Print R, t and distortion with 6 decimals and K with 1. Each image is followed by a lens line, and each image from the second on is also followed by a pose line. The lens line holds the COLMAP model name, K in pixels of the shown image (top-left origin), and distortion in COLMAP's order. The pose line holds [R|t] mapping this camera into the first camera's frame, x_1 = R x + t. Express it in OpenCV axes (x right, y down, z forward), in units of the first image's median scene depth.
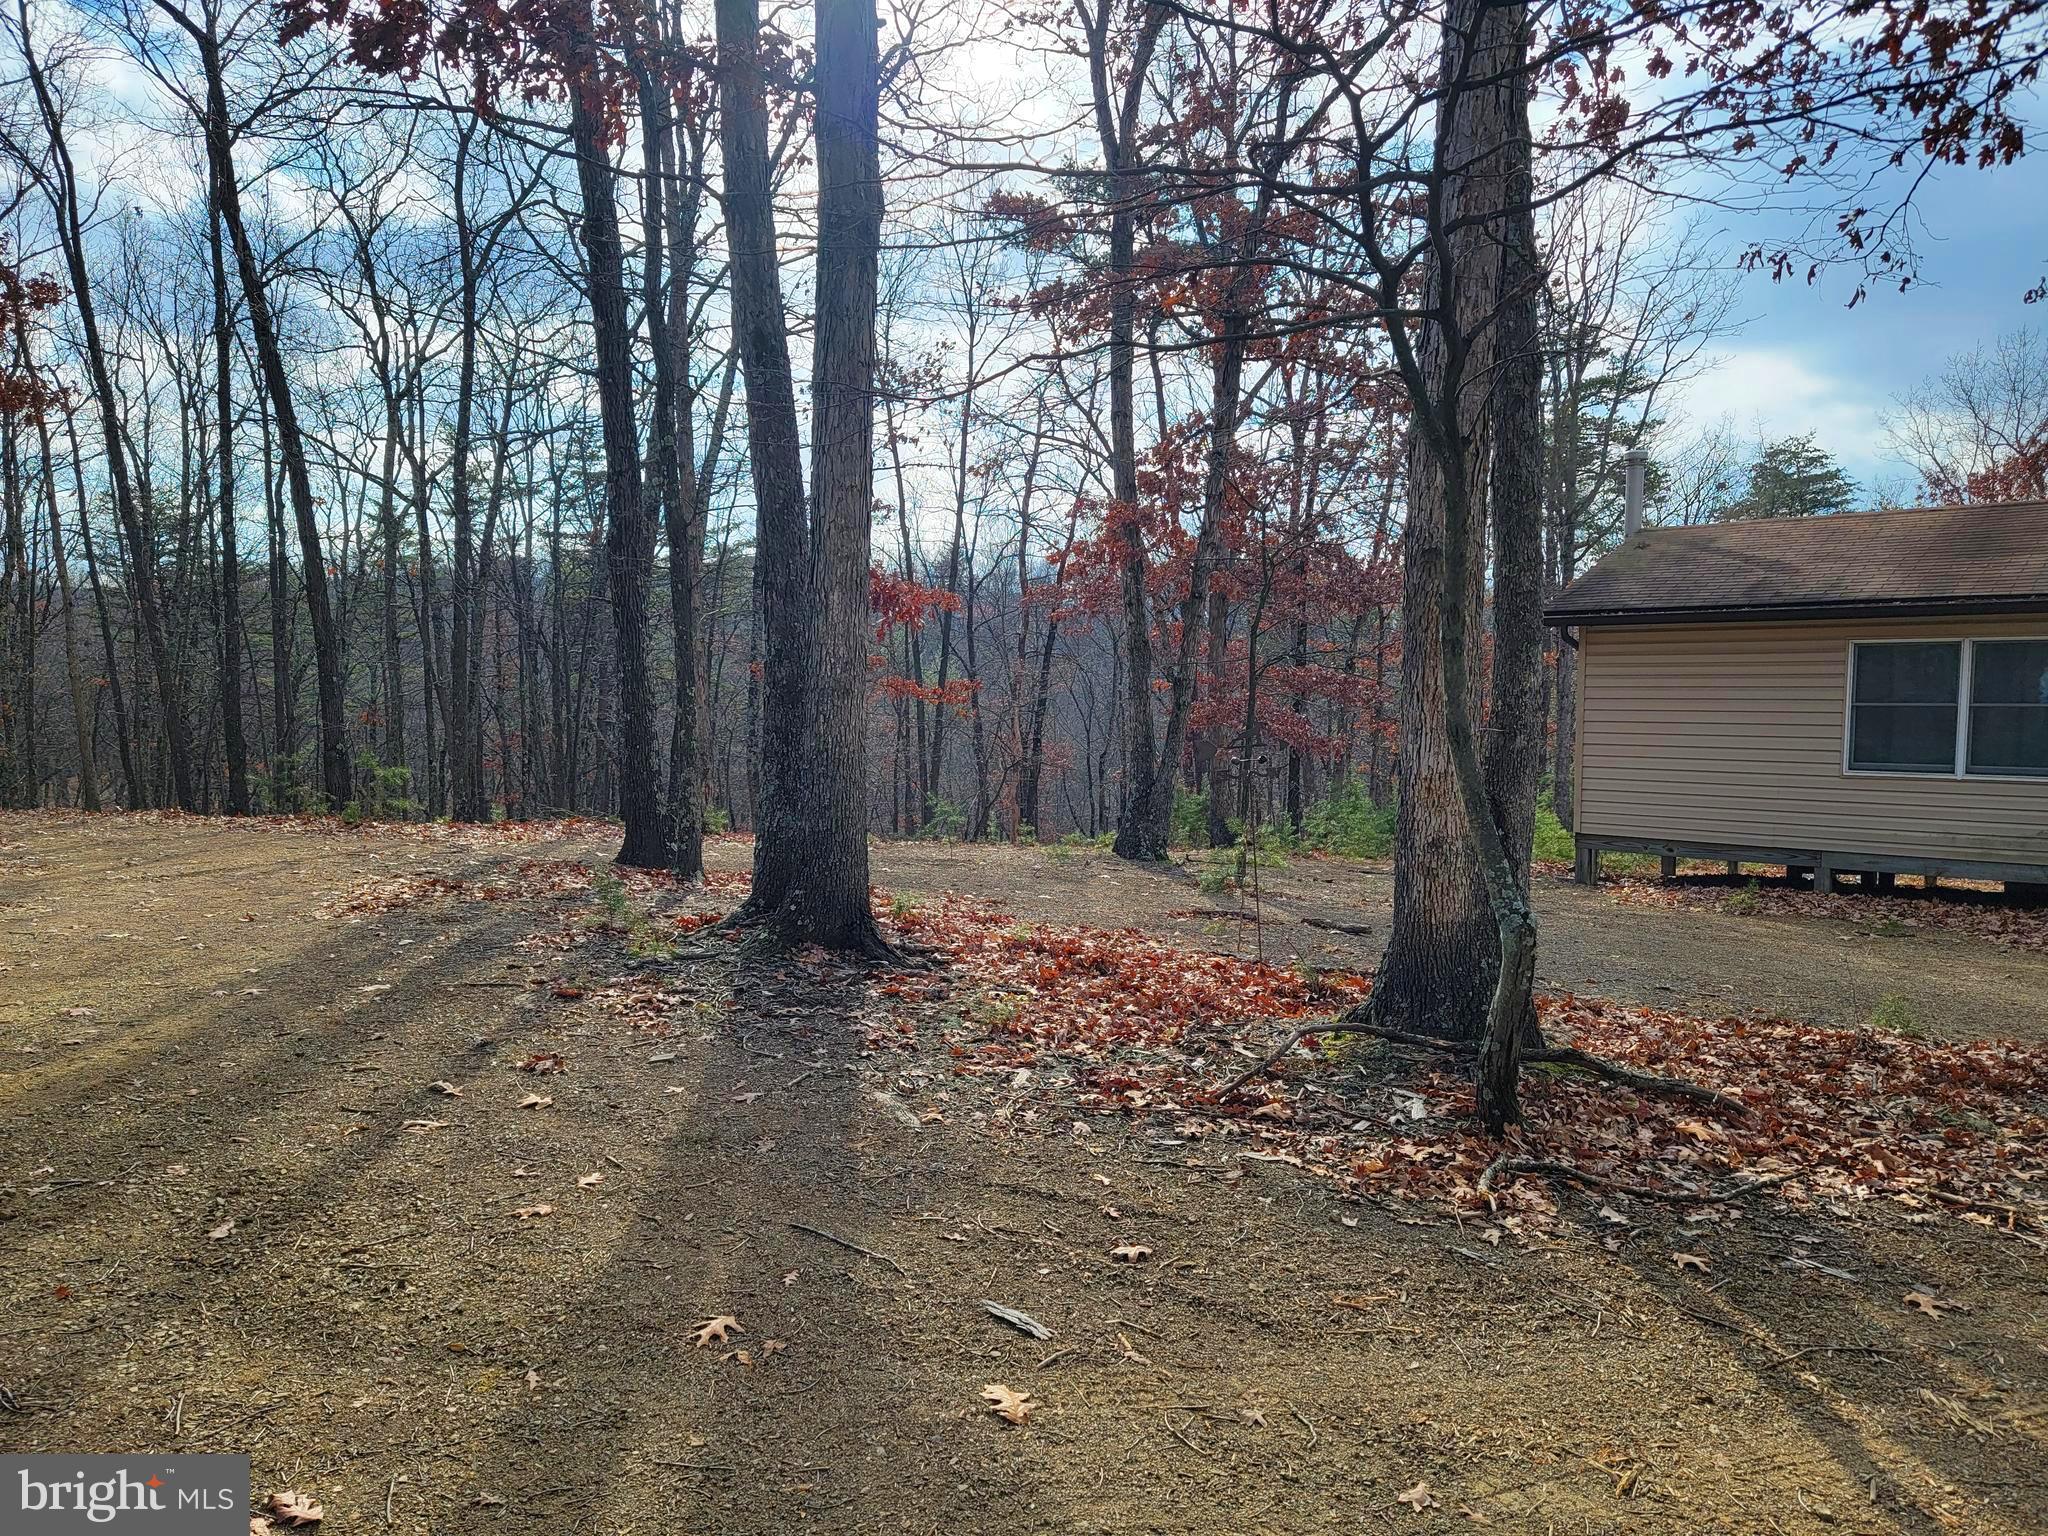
lens RADIAL K [[1421.9, 0, 1020.8], [0, 1421.9, 792.8], [0, 0, 1]] dist [0.082324, -0.070523]
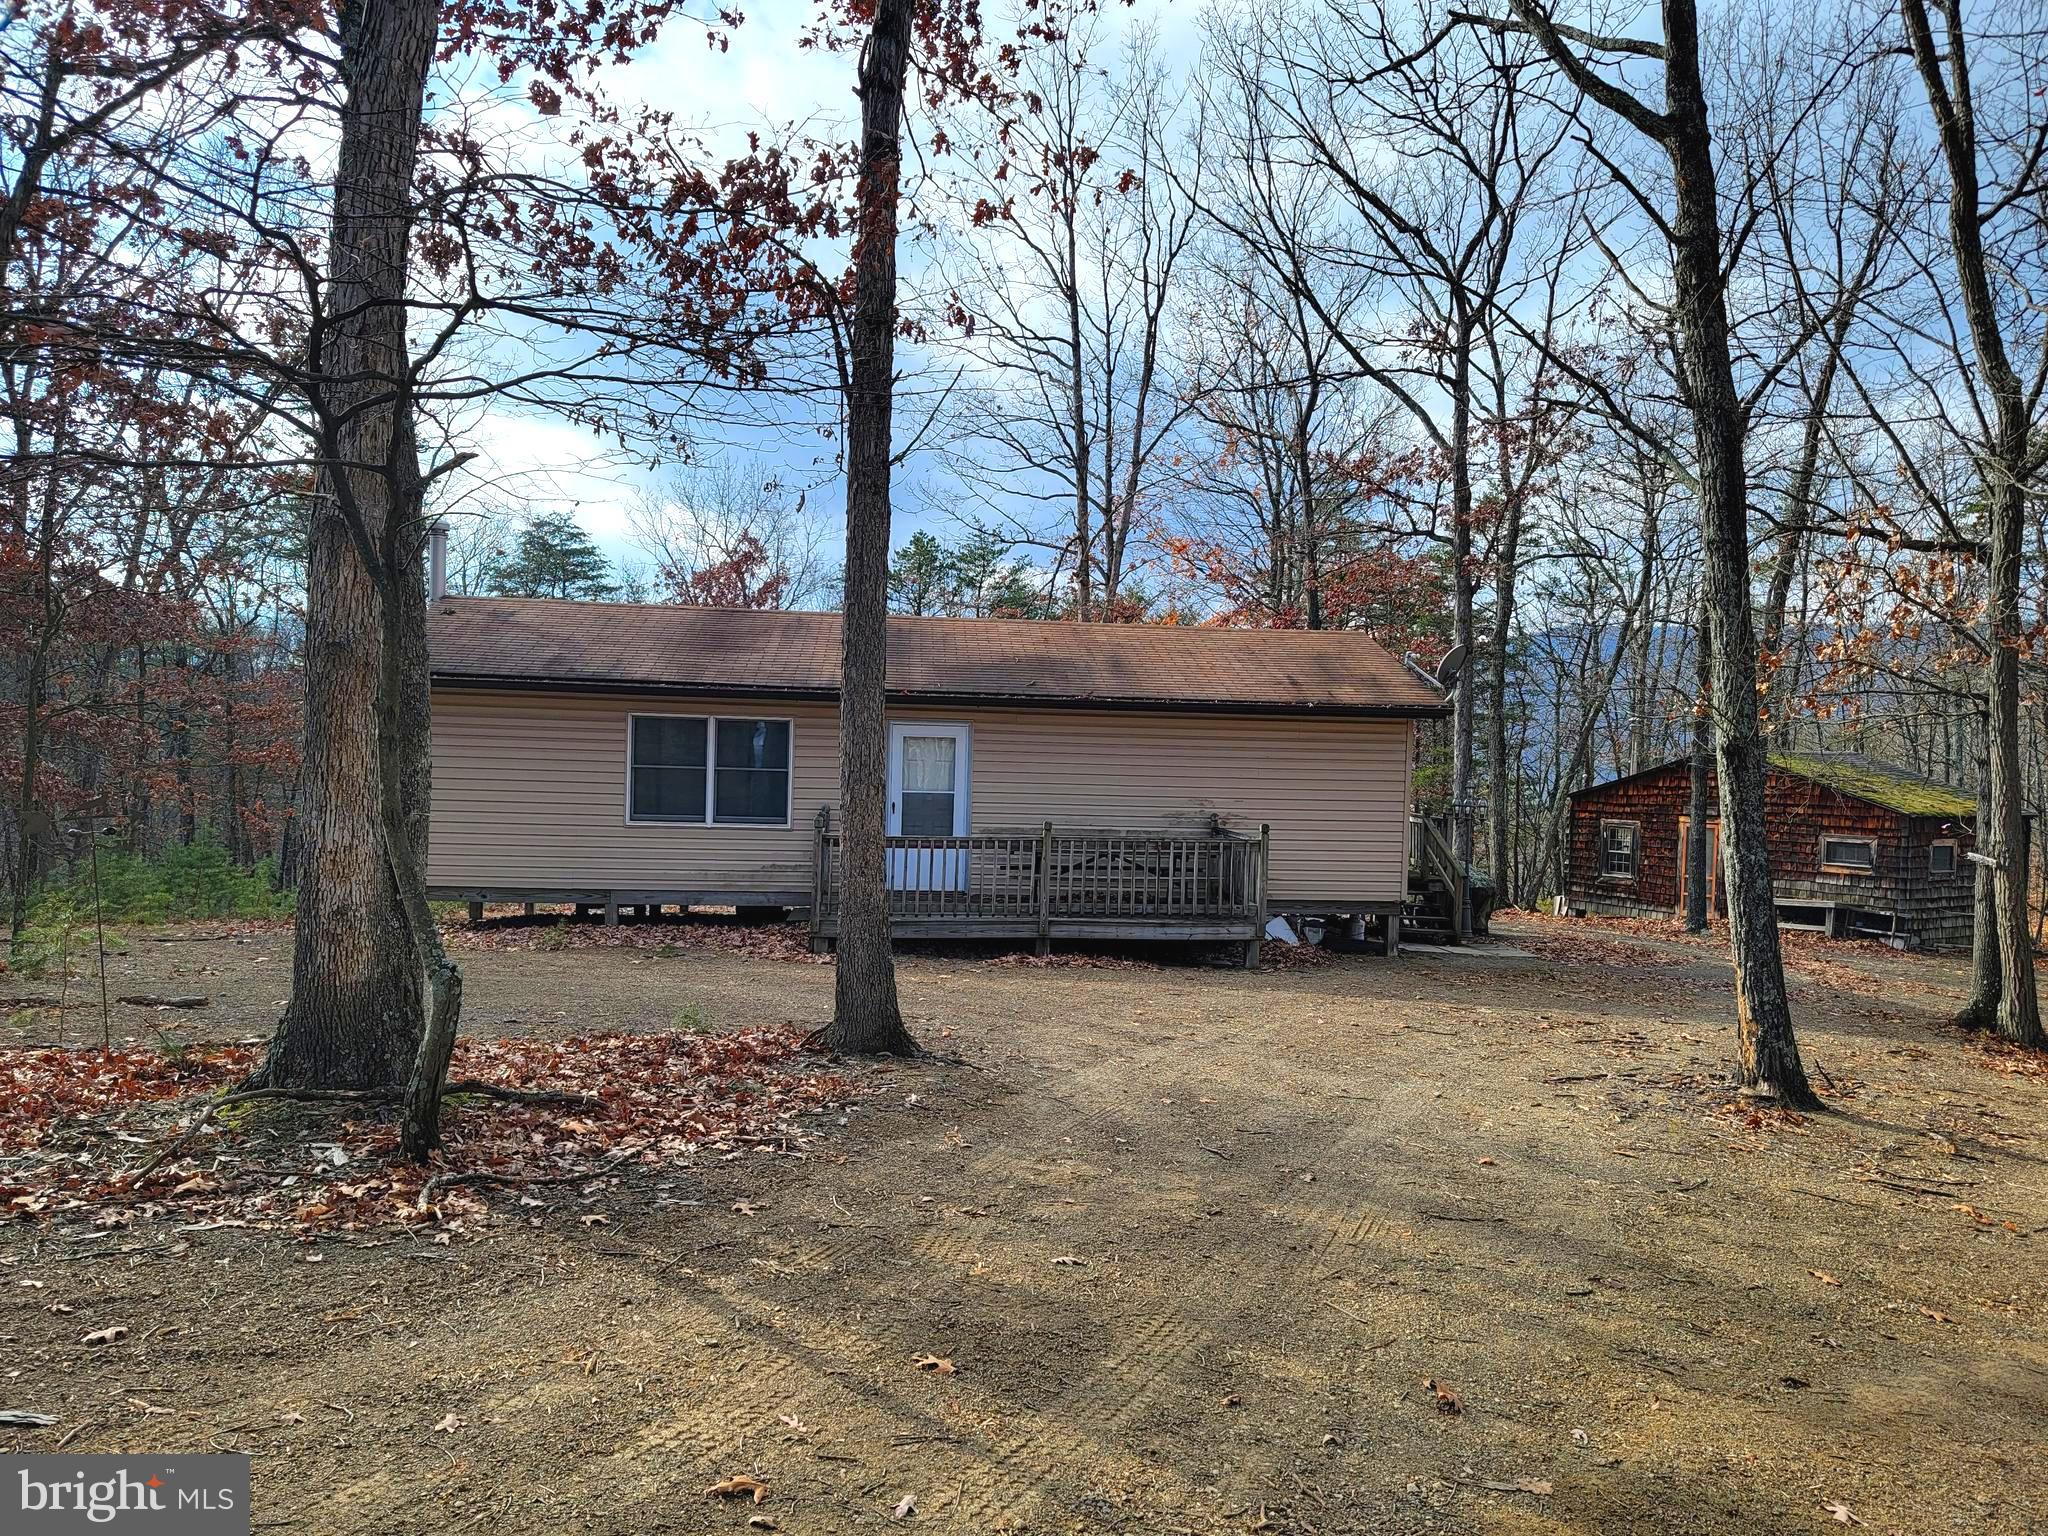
lens RADIAL K [[1419.2, 0, 1053.3], [0, 1419.2, 781.8], [0, 0, 1]] dist [0.084397, -0.071100]
pose [[0.678093, 0.003312, 0.734969, -0.174996], [0.023801, 0.999366, -0.026463, -0.024624], [-0.734591, 0.035438, 0.677585, -0.168381]]
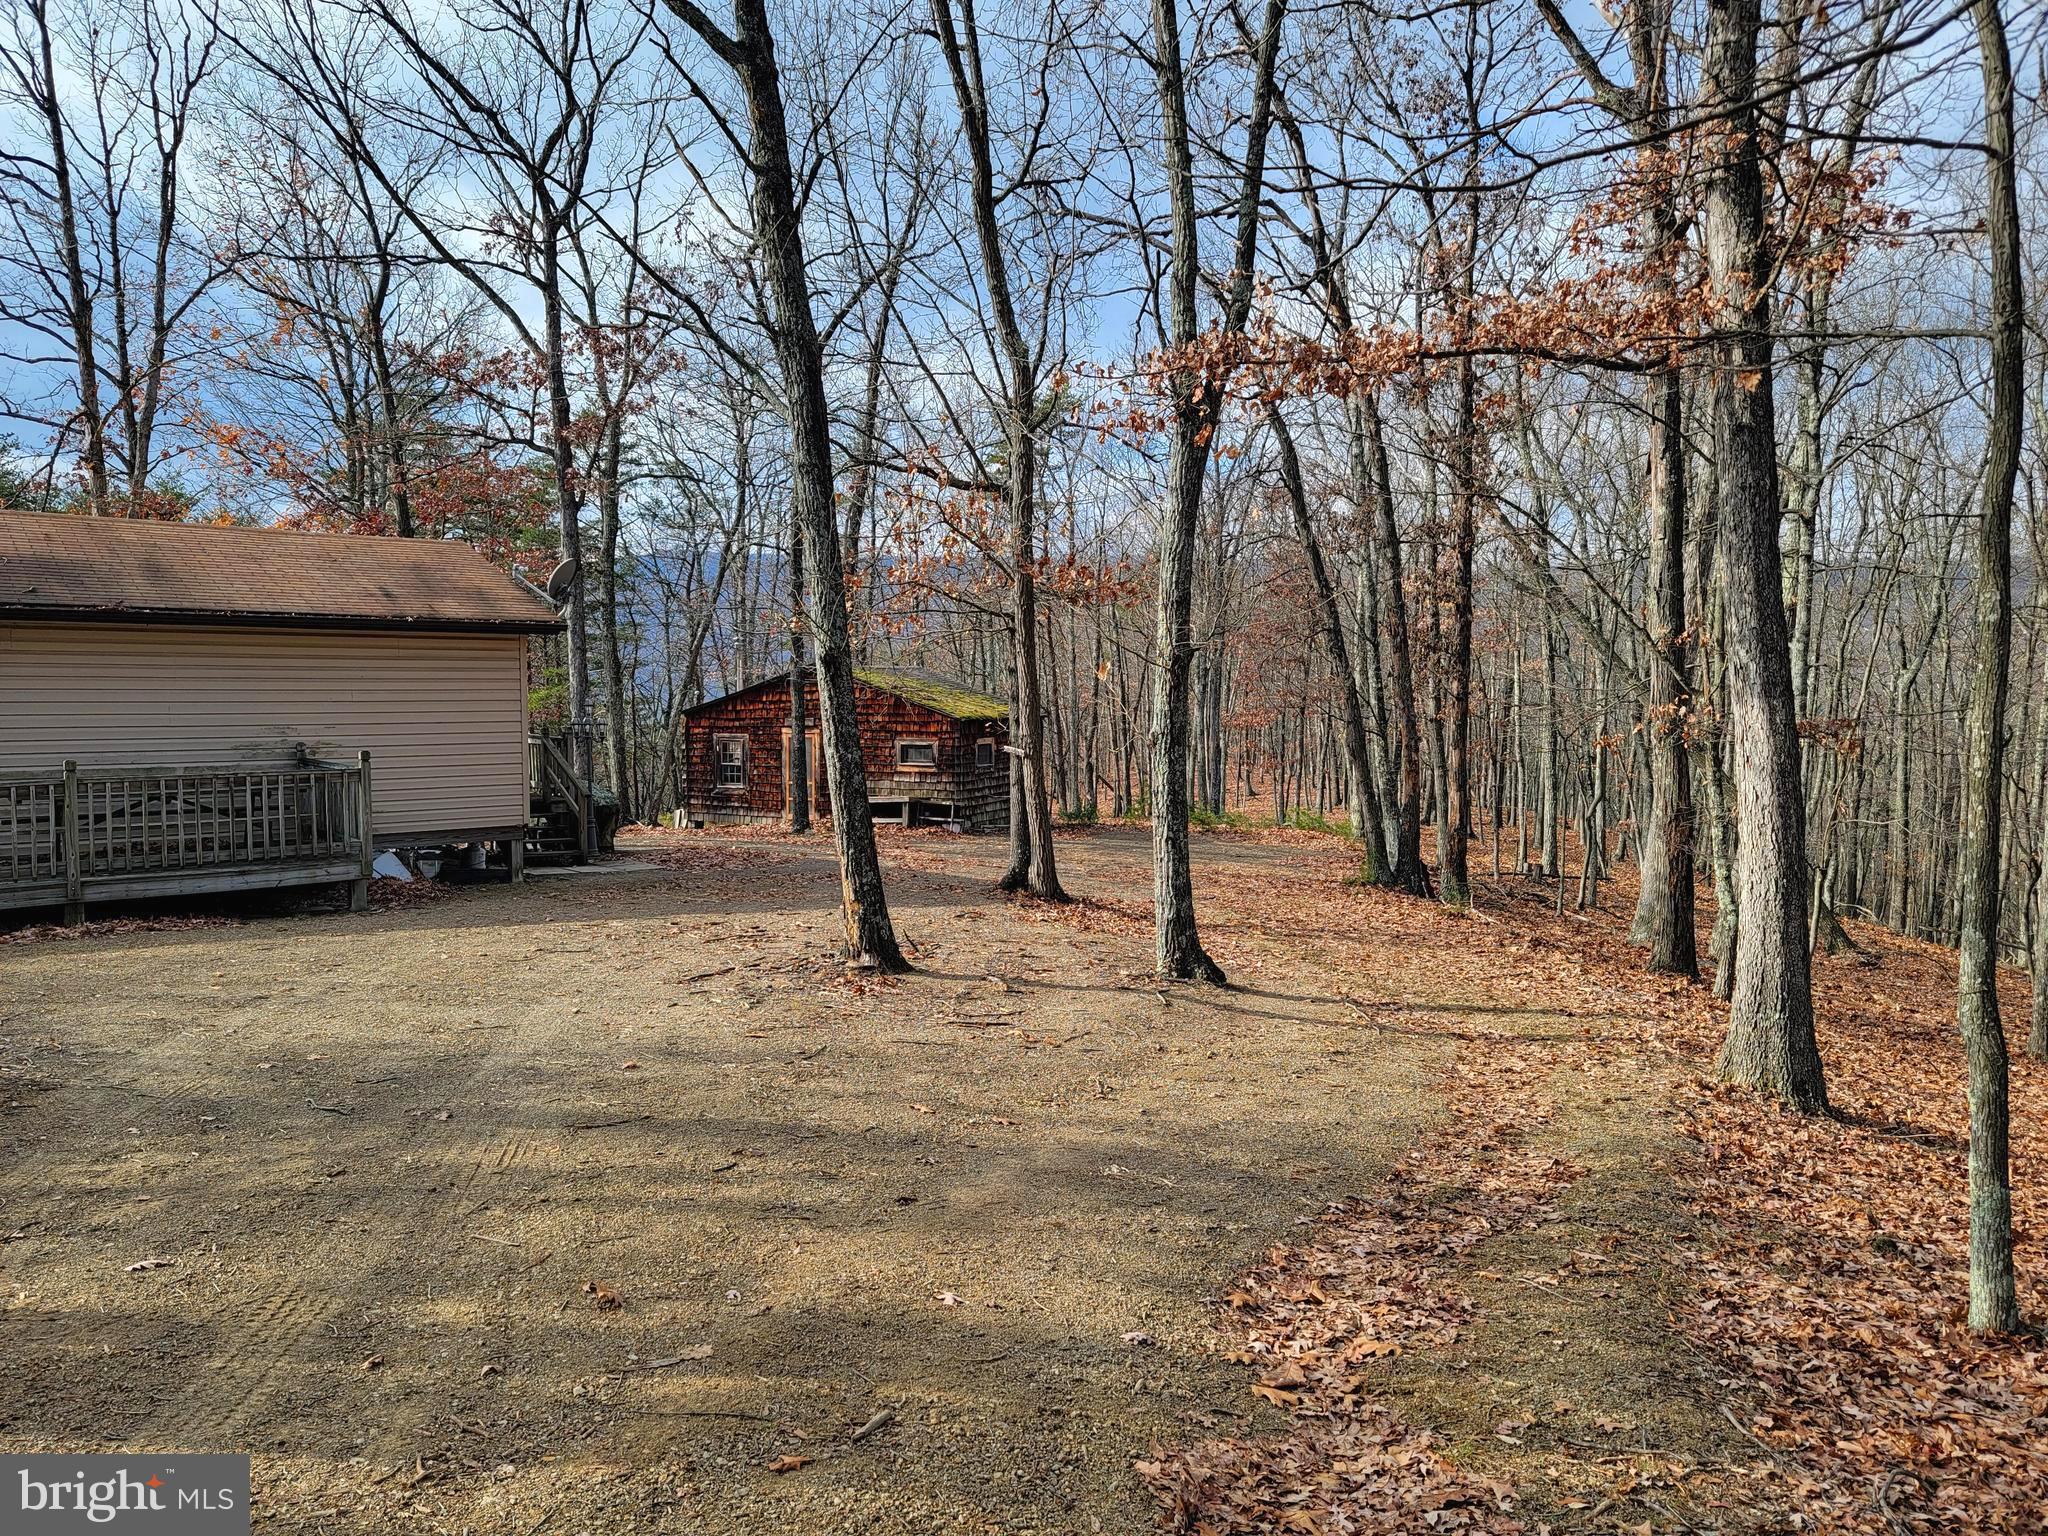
lens RADIAL K [[1421.9, 0, 1020.8], [0, 1421.9, 792.8], [0, 0, 1]] dist [0.082324, -0.070523]
pose [[0.165418, -0.072256, 0.983573, -0.168106], [0.065996, 0.995888, 0.062062, -0.011800], [-0.984013, 0.054646, 0.169506, -0.151116]]
